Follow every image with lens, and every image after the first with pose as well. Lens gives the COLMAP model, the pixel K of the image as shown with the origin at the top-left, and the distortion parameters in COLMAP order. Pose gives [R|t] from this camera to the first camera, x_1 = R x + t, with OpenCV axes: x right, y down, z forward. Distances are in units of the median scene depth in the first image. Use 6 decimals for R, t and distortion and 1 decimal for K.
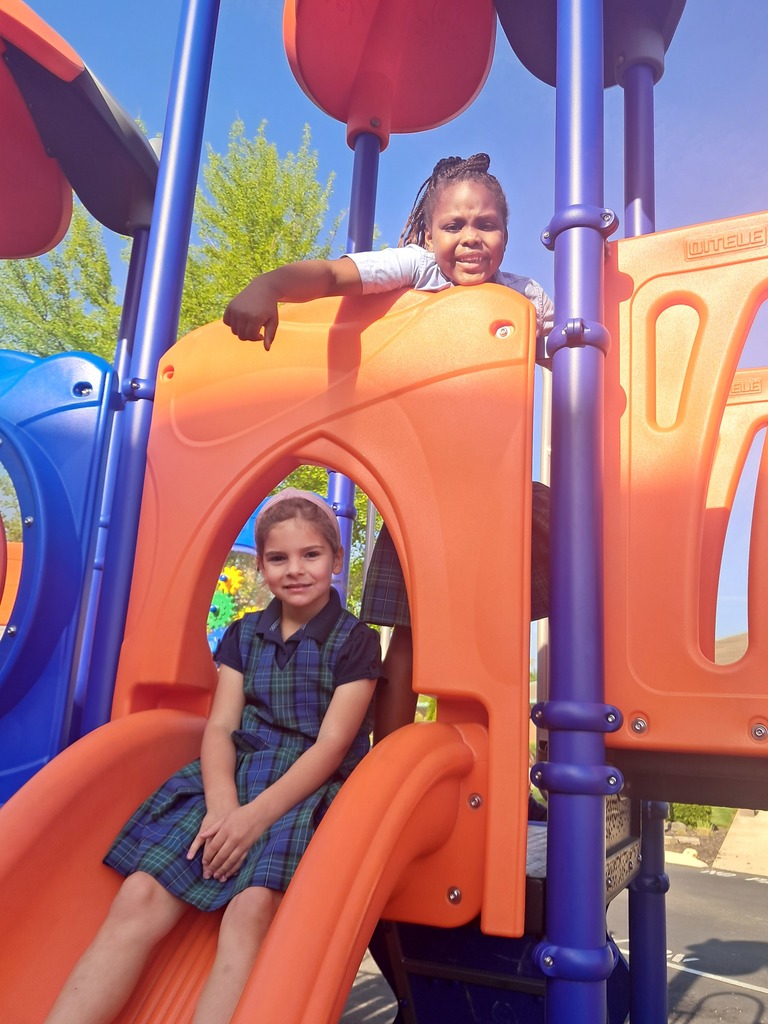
lens RADIAL K [[893.0, 0, 384.0], [0, 893.0, 512.0], [0, 0, 1]] dist [0.004023, 0.000796]
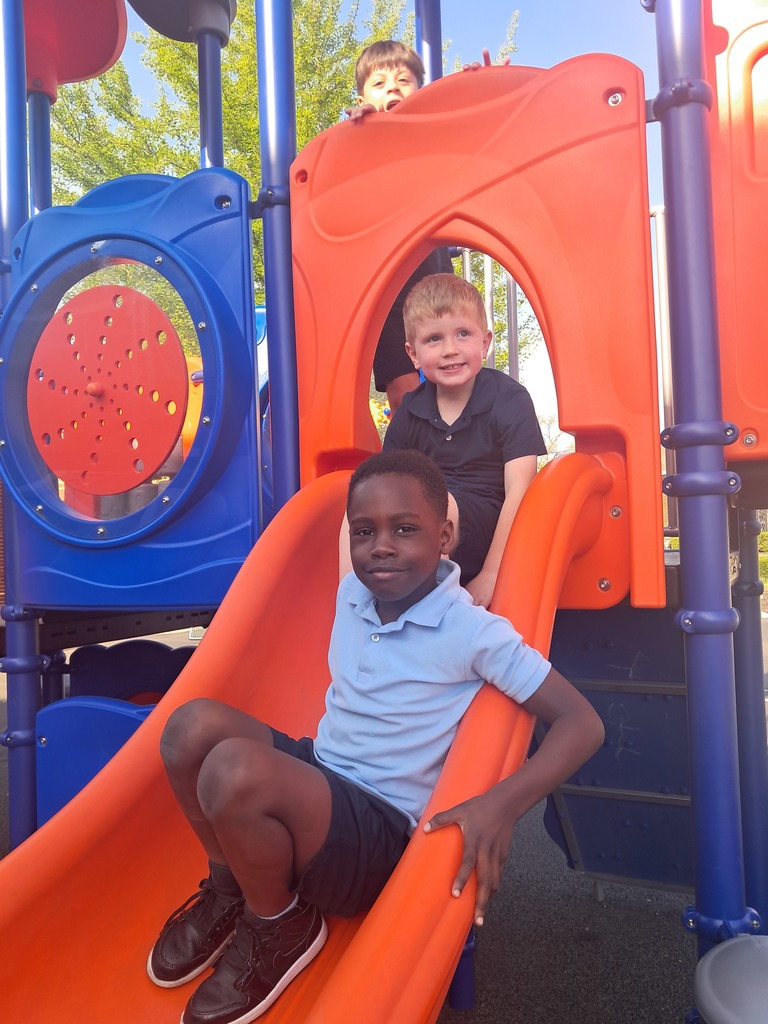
lens RADIAL K [[892.3, 0, 384.0], [0, 892.3, 512.0], [0, 0, 1]] dist [0.084233, -0.134791]
pose [[0.993584, -0.097182, -0.057854, -0.132026], [0.107314, 0.971589, 0.210945, 0.026171], [0.035710, -0.215800, 0.975784, -0.198580]]
